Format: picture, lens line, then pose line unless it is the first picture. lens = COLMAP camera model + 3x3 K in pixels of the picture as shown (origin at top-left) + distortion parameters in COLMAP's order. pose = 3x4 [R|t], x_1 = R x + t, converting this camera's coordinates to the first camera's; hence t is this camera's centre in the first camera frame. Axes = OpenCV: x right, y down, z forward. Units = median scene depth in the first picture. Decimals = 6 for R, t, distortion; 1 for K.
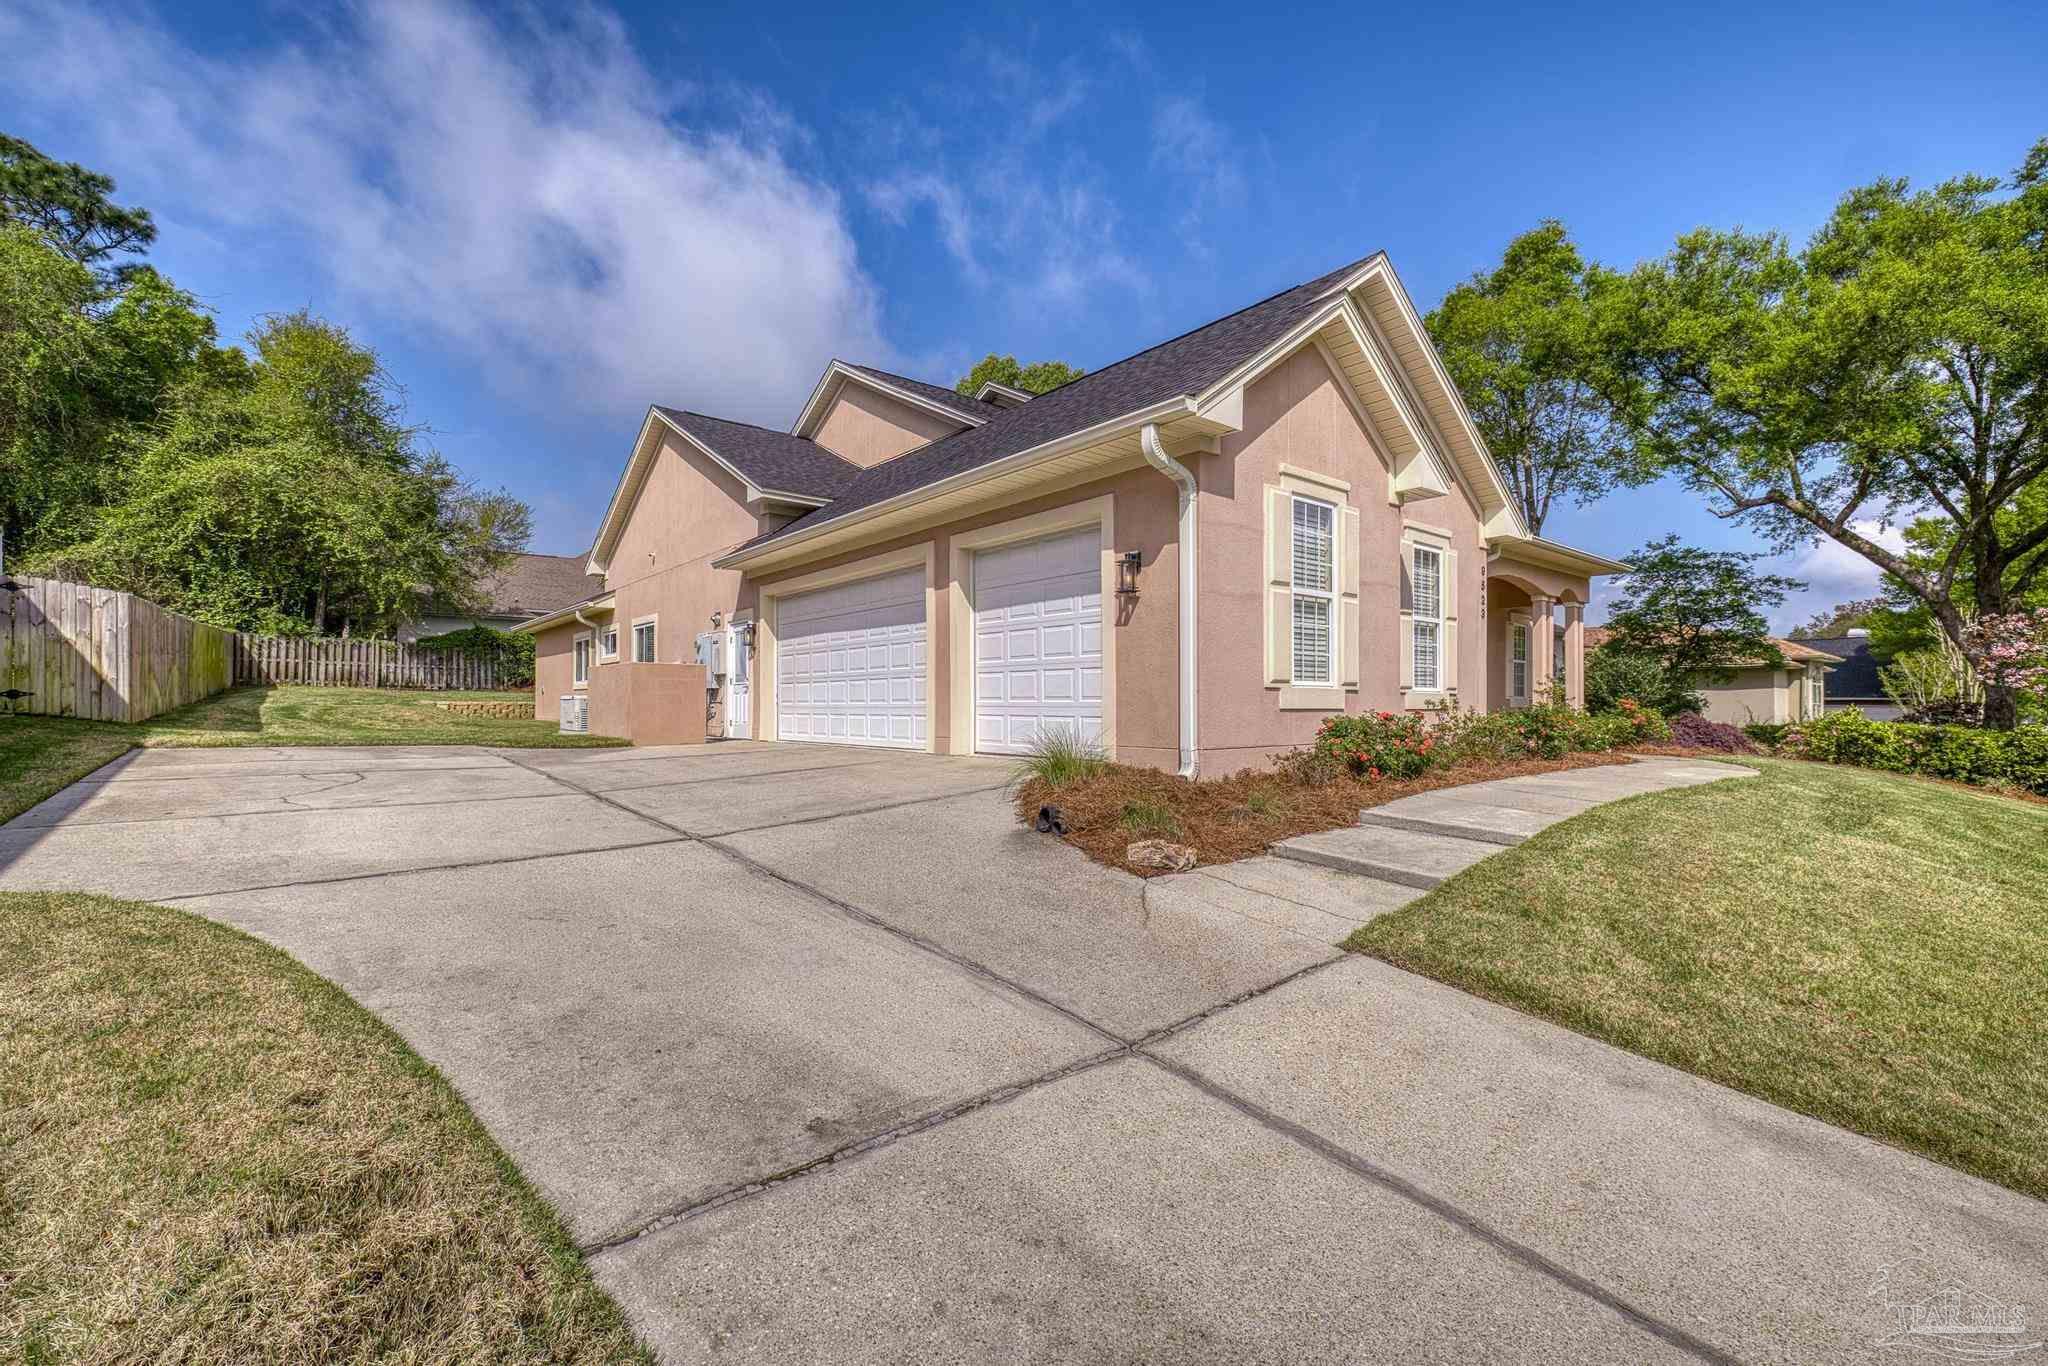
lens RADIAL K [[881.8, 0, 1013.2], [0, 881.8, 700.1], [0, 0, 1]] dist [0.004283, 0.000106]
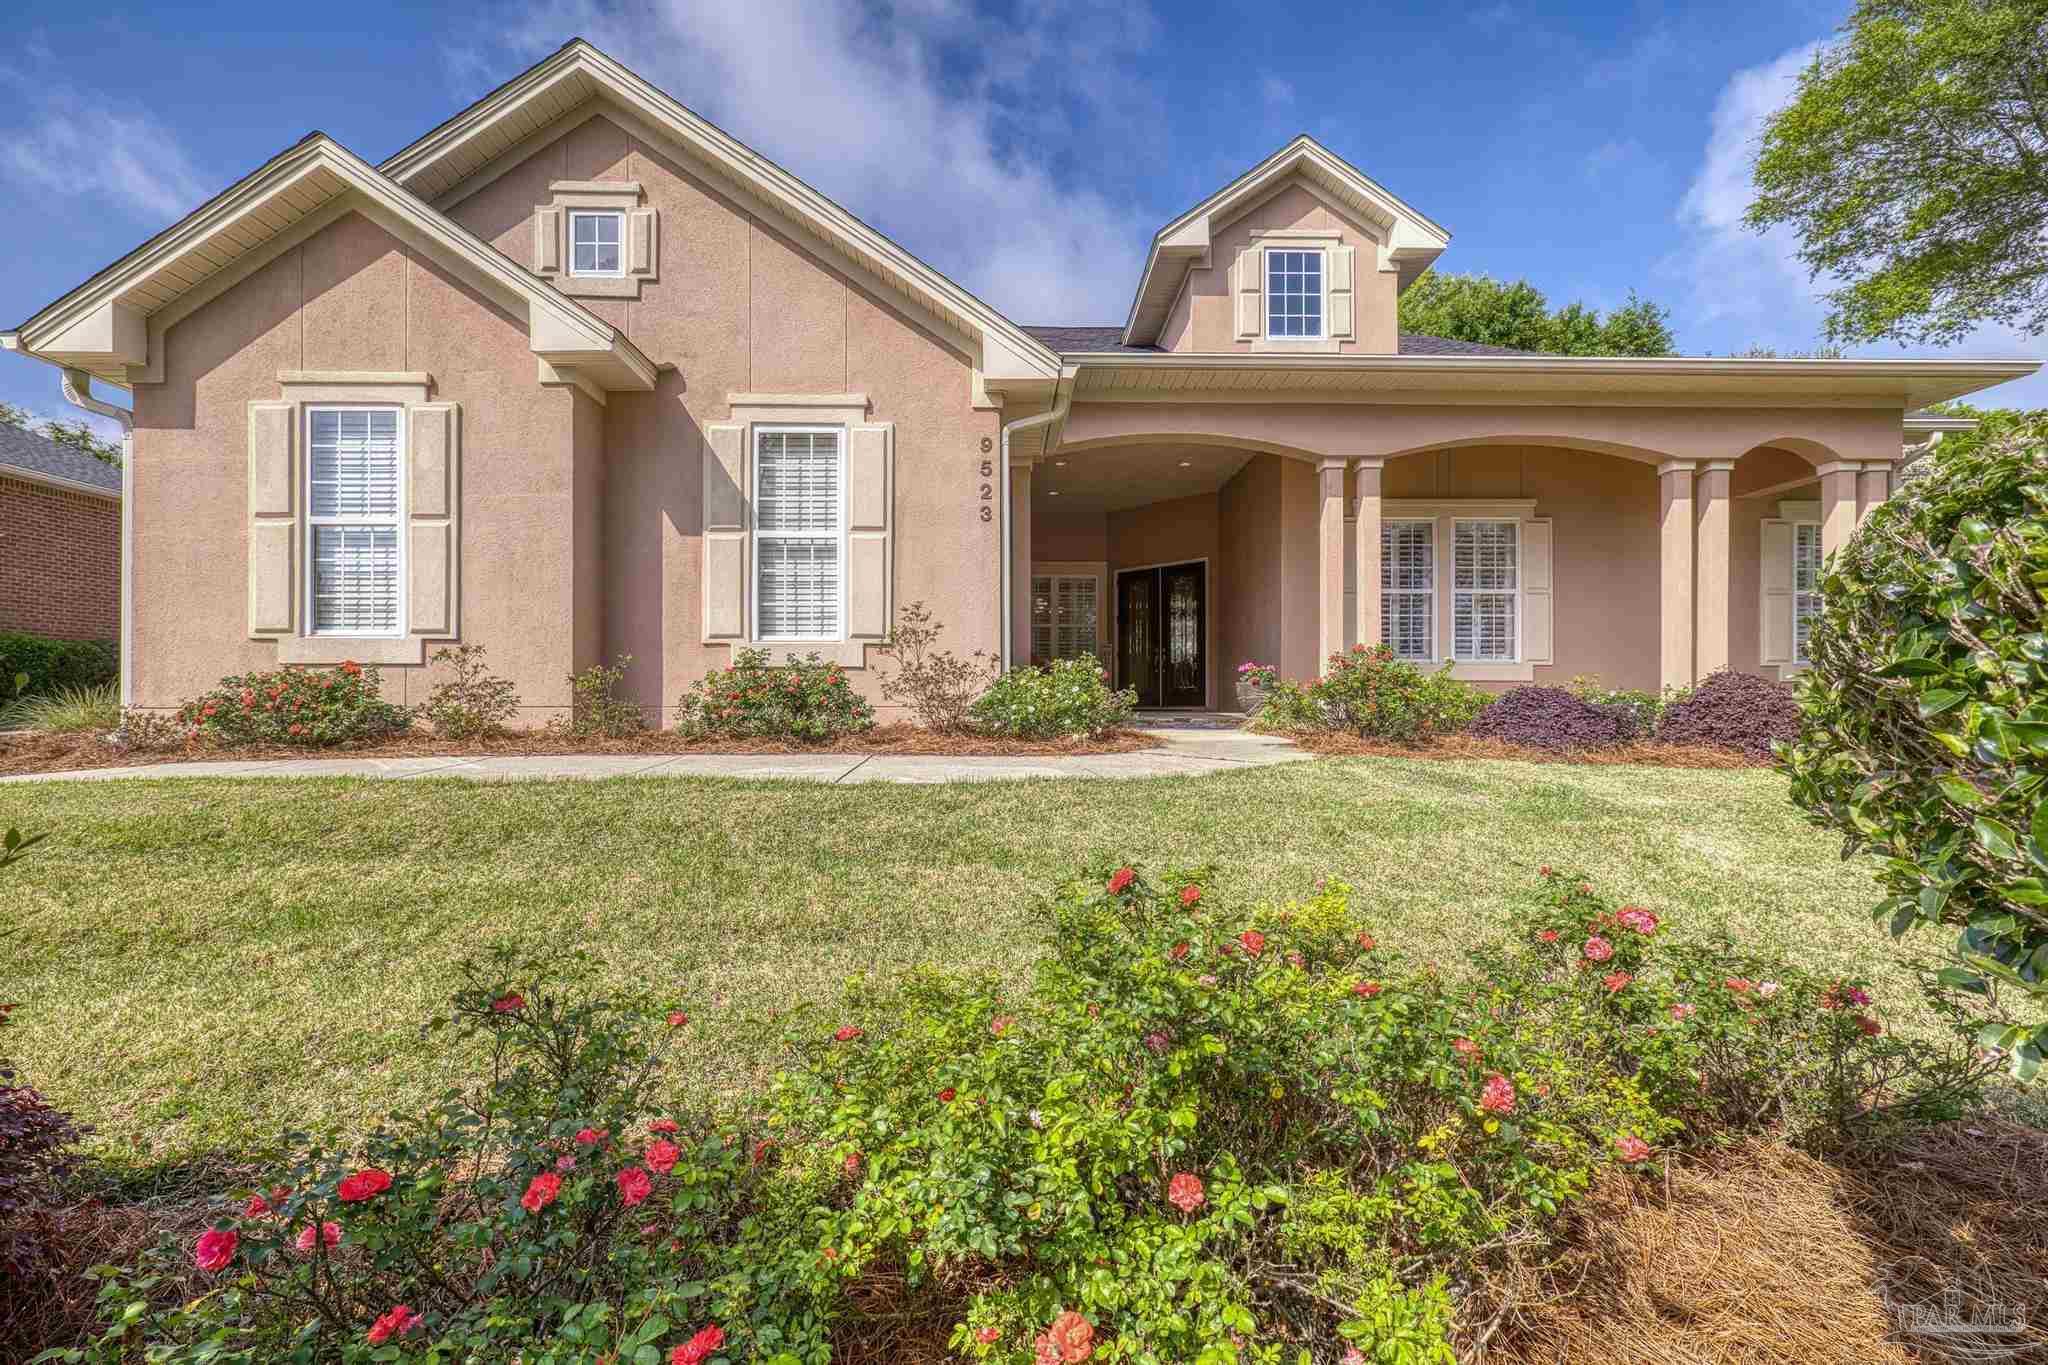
lens RADIAL K [[881.8, 0, 1013.2], [0, 881.8, 699.6], [0, 0, 1]] dist [0.004283, 0.000106]
pose [[0.782785, -0.003035, -0.622285, 1.137590], [0.006809, 0.999970, 0.003689, 0.037817], [0.622255, -0.007125, 0.782782, 0.639682]]
